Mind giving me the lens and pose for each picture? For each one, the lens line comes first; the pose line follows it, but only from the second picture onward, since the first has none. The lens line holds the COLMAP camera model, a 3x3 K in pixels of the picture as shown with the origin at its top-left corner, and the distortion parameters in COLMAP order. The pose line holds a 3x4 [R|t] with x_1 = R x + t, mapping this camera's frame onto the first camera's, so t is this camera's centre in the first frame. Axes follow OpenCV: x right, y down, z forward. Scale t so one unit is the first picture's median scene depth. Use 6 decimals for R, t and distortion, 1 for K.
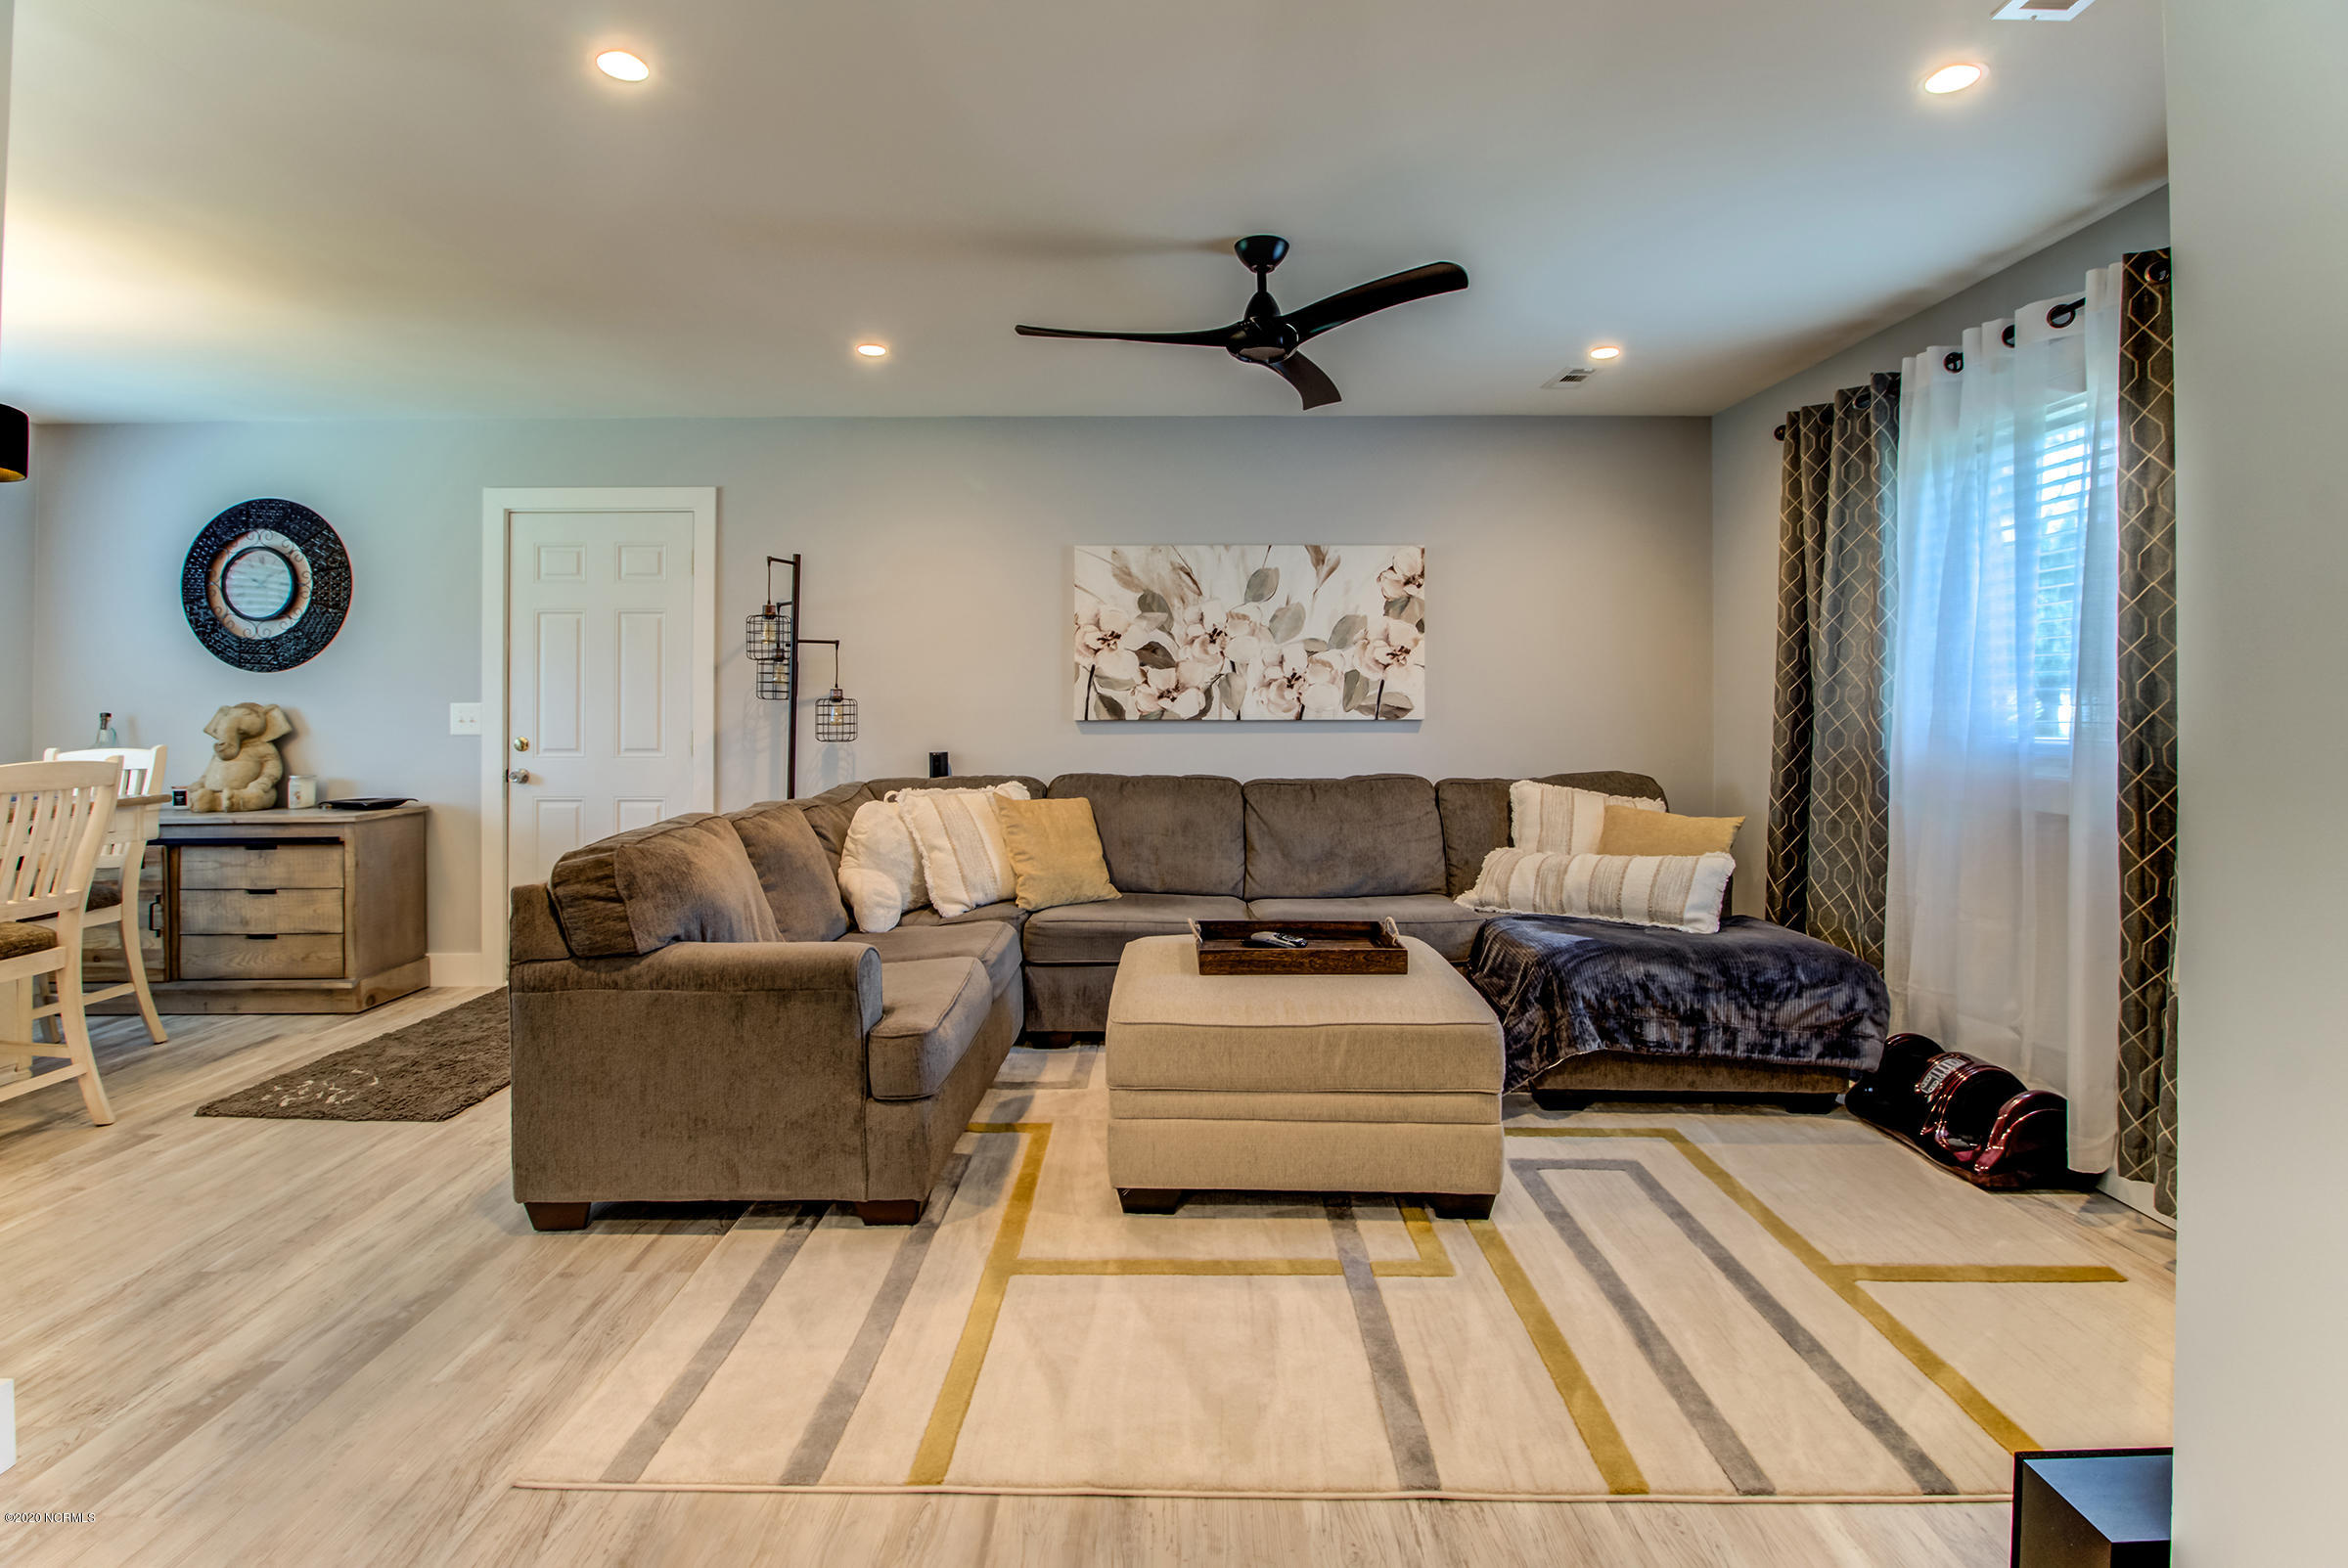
lens RADIAL K [[1127.2, 0, 1214.4], [0, 1127.2, 695.5], [0, 0, 1]] dist [-0.010543, -0.006625]
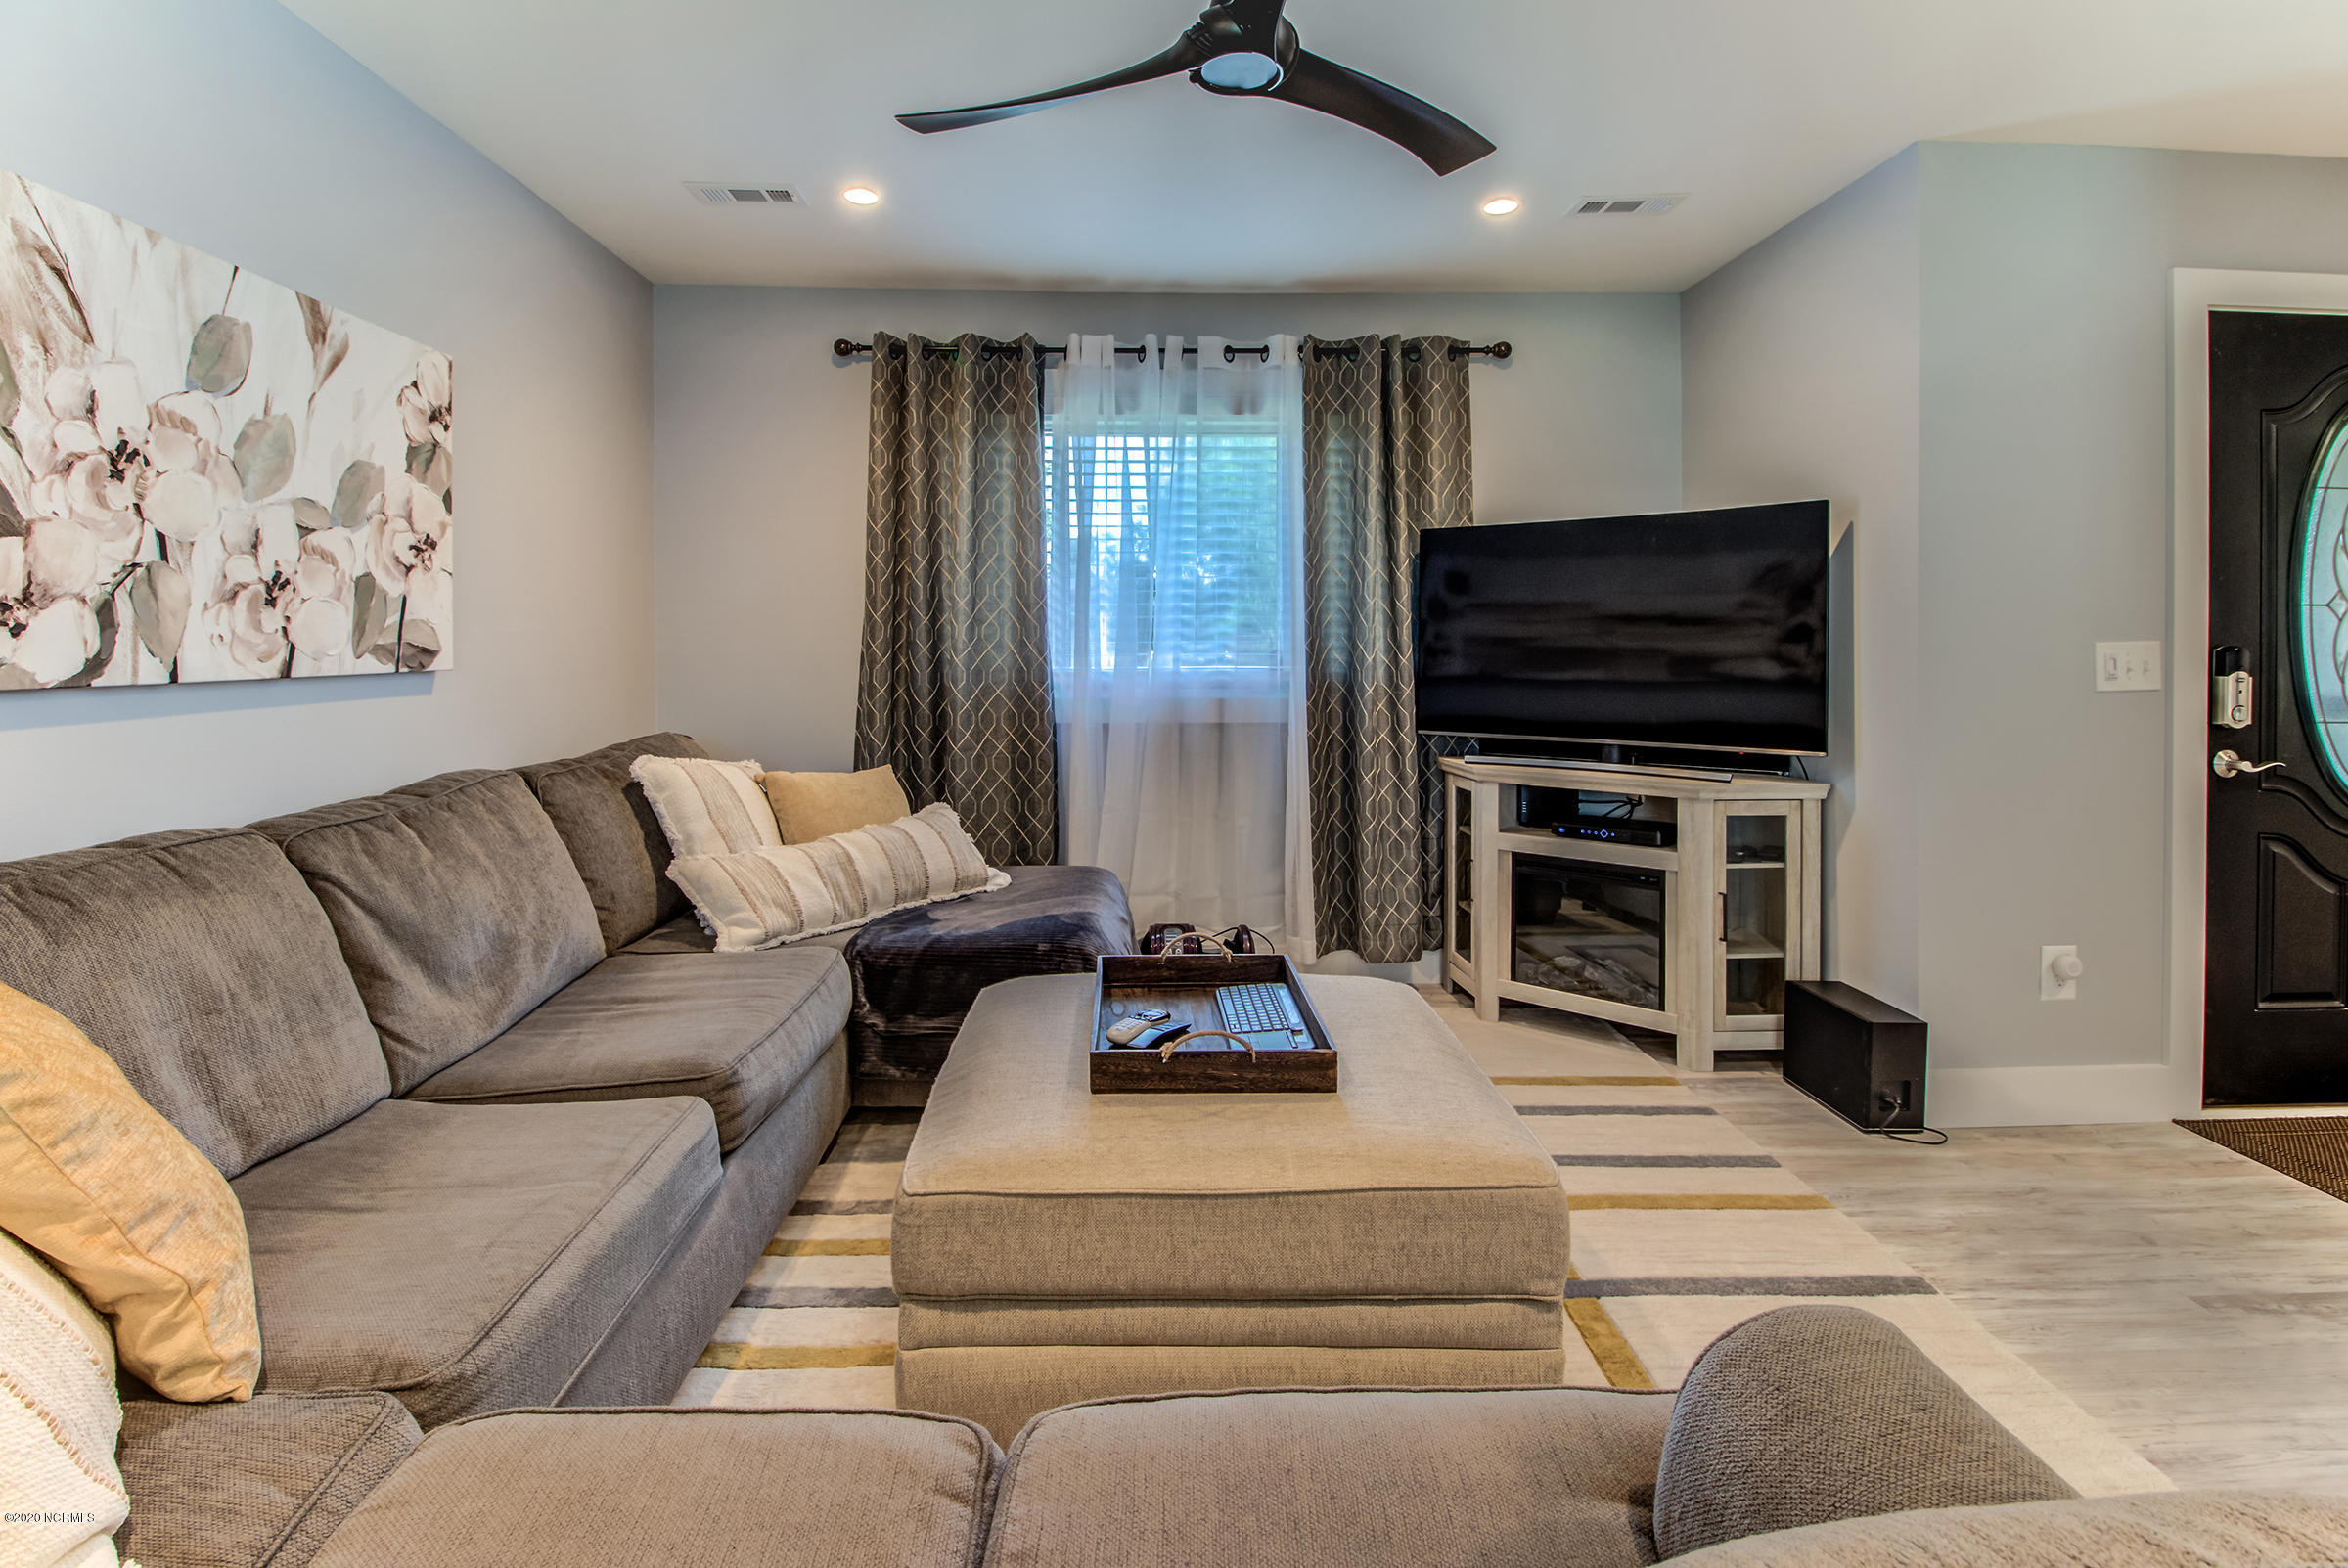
lens RADIAL K [[1127.2, 0, 1143.4], [0, 1127.2, 654.1], [0, 0, 1]] dist [-0.010543, -0.006625]
pose [[0.005603, -0.012130, 0.999911, -0.369364], [-0.006242, 0.999907, 0.012165, 0.004759], [-0.999965, -0.006310, 0.005527, 0.660309]]
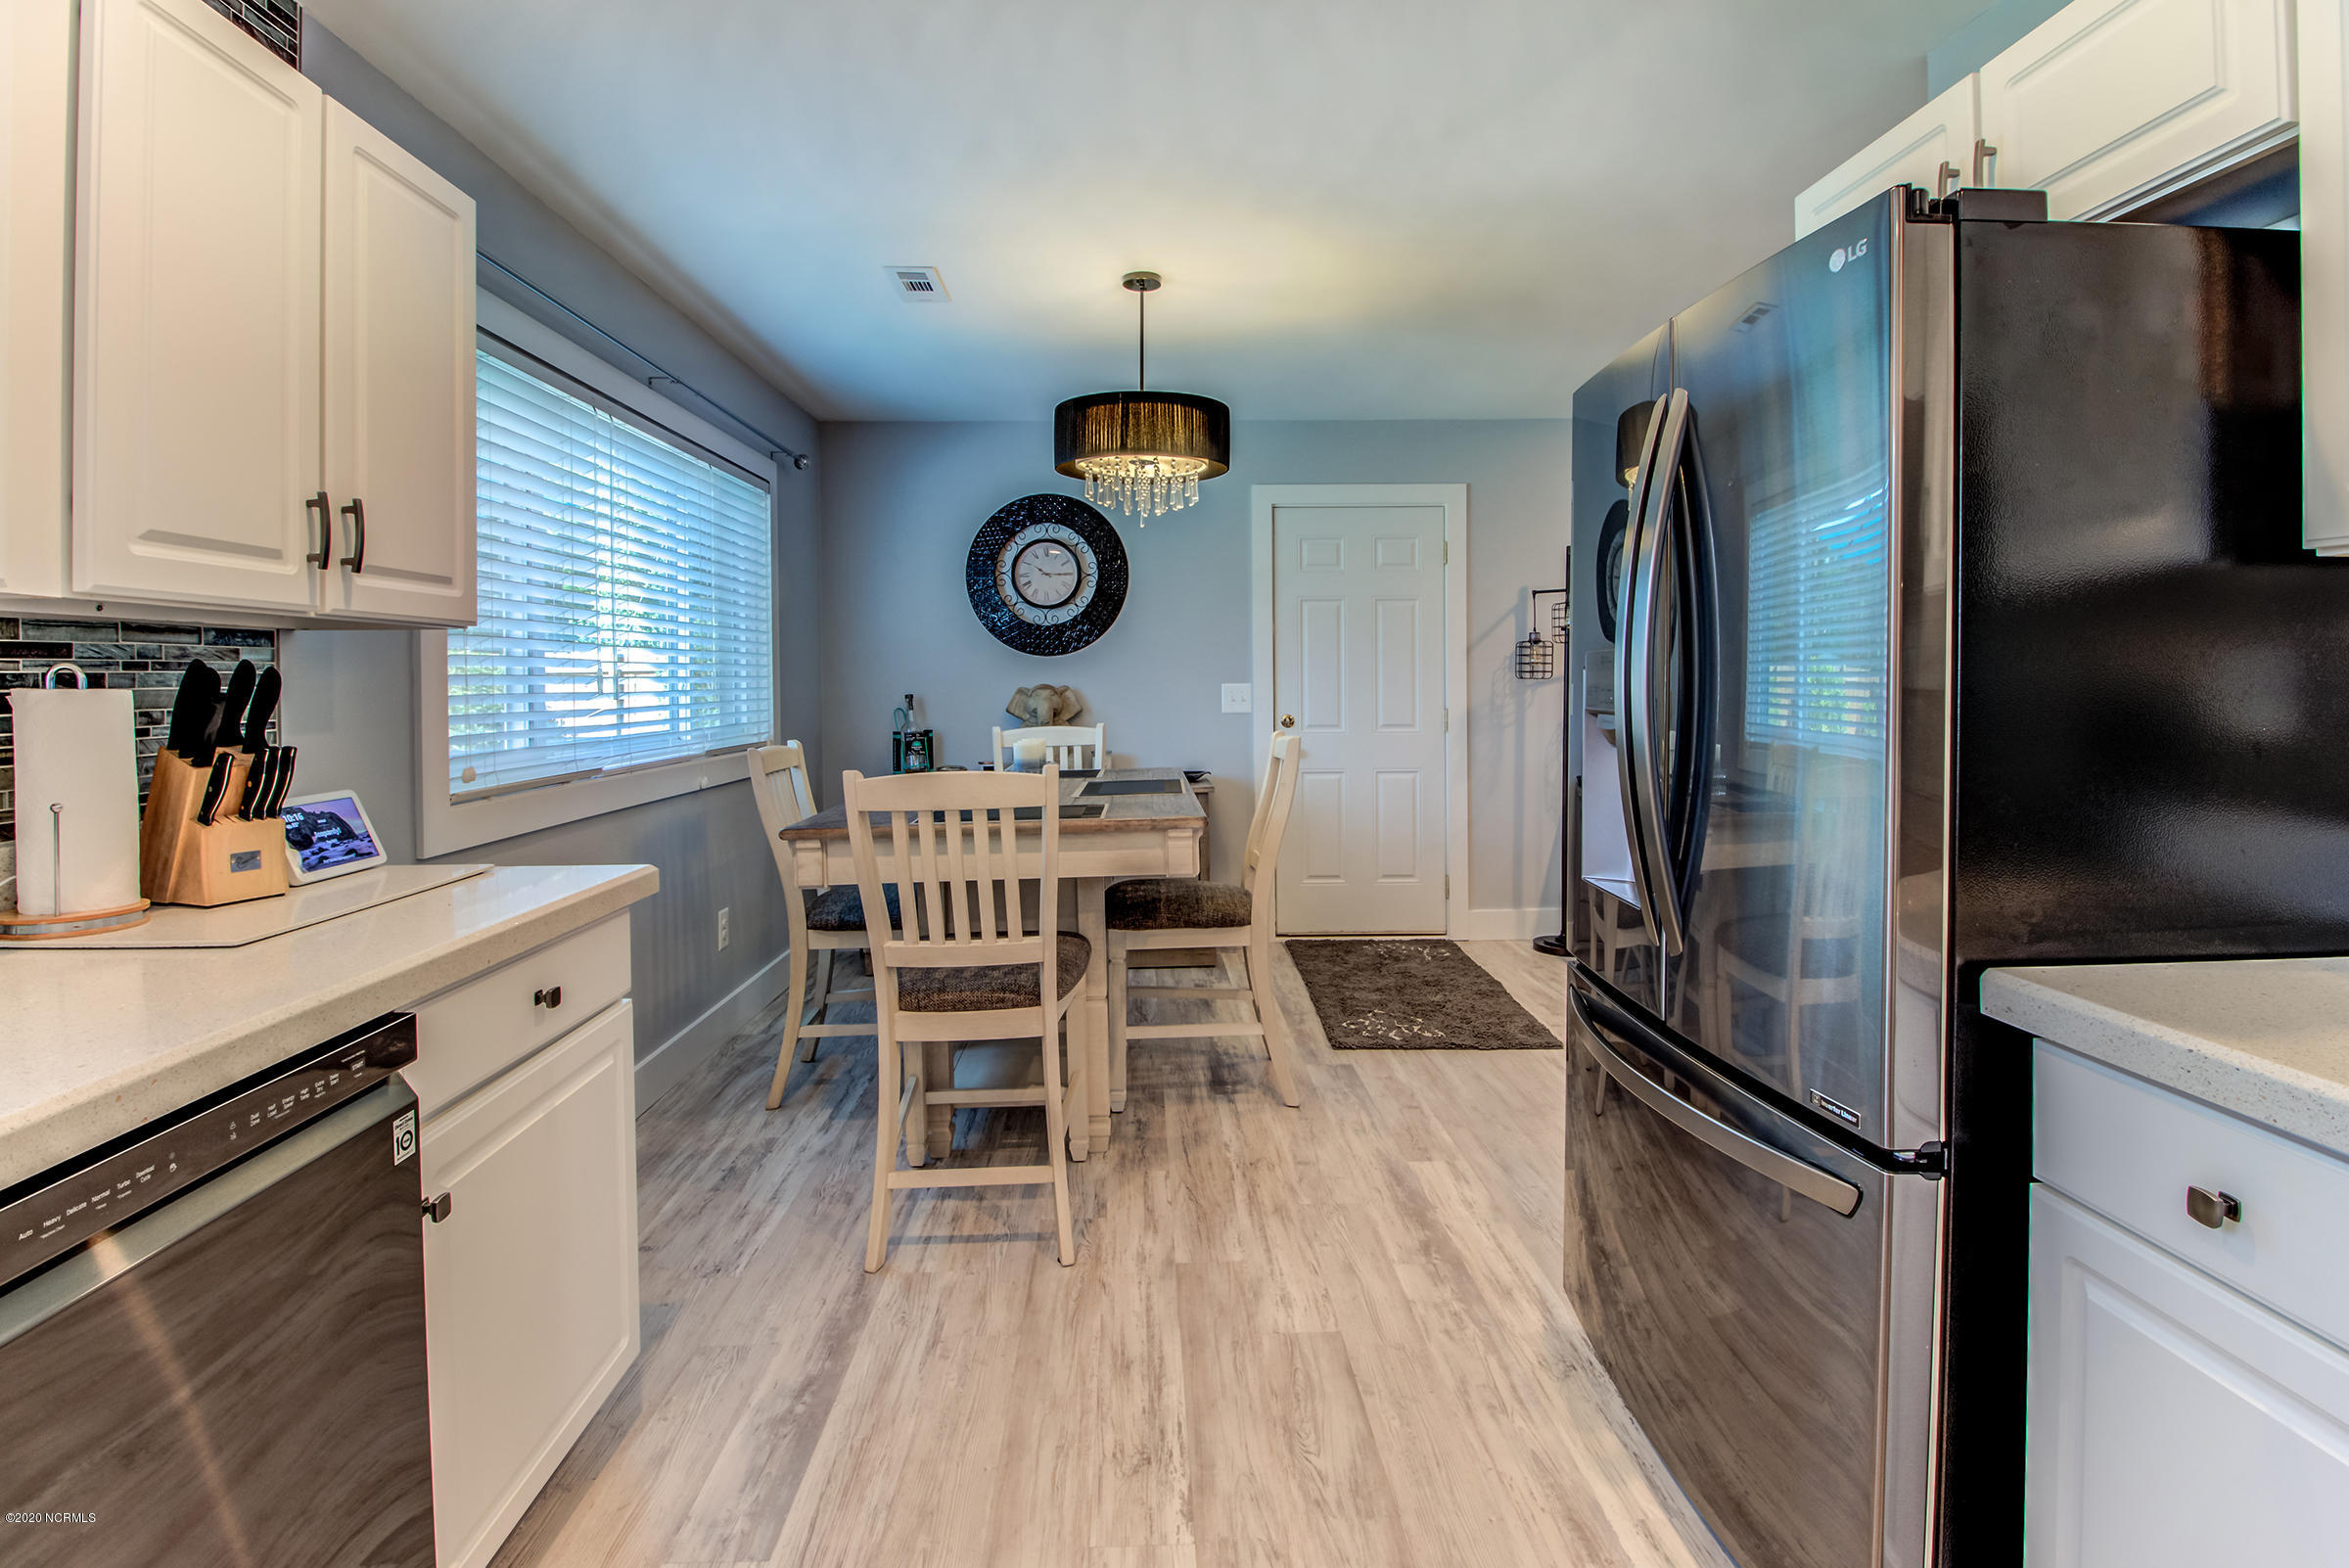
lens RADIAL K [[1127.8, 0, 1168.7], [0, 1127.8, 704.8], [0, 0, 1]] dist [-0.010543, -0.006625]
pose [[0.999865, -0.005693, 0.015416, -0.751335], [0.005293, 0.999651, 0.025866, -0.001146], [-0.015558, -0.025781, 0.999547, -0.090420]]
